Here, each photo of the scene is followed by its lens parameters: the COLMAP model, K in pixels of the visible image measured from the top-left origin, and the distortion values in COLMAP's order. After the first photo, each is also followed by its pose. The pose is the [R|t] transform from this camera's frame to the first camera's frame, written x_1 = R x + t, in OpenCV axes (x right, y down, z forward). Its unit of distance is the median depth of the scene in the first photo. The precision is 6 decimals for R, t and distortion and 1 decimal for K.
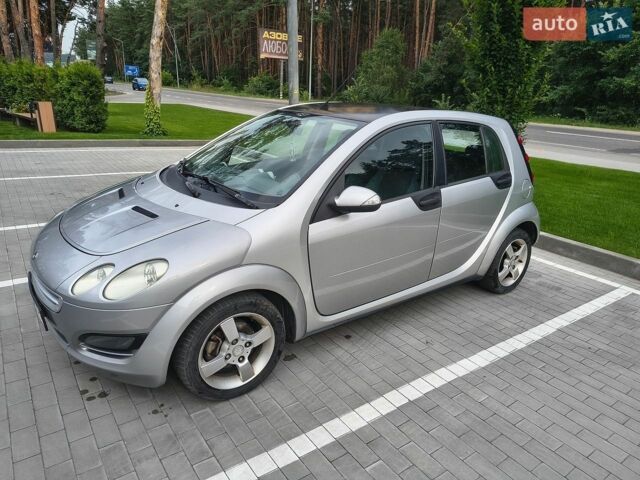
lens RADIAL K [[443.0, 0, 325.2], [0, 443.0, 241.0], [0, 0, 1]] dist [0.016099, -0.023939]
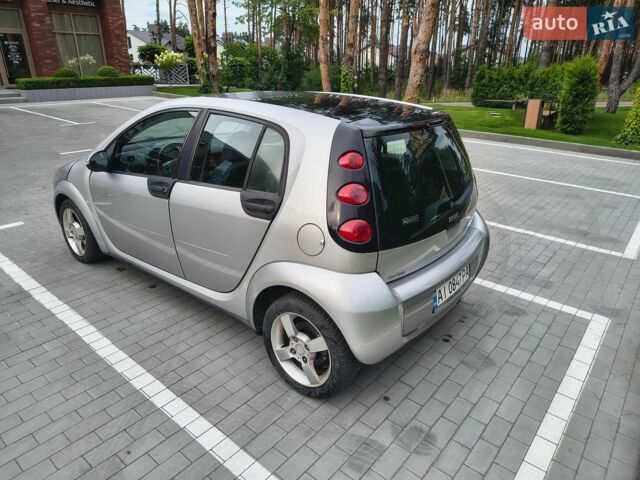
lens RADIAL K [[443.0, 0, 308.3], [0, 443.0, 242.4], [0, 0, 1]] dist [0.016099, -0.023939]
pose [[0.229116, 0.311850, -0.922093, 1.210697], [-0.315695, 0.919893, 0.232664, -0.303017], [0.920784, 0.237793, 0.309211, 0.990742]]
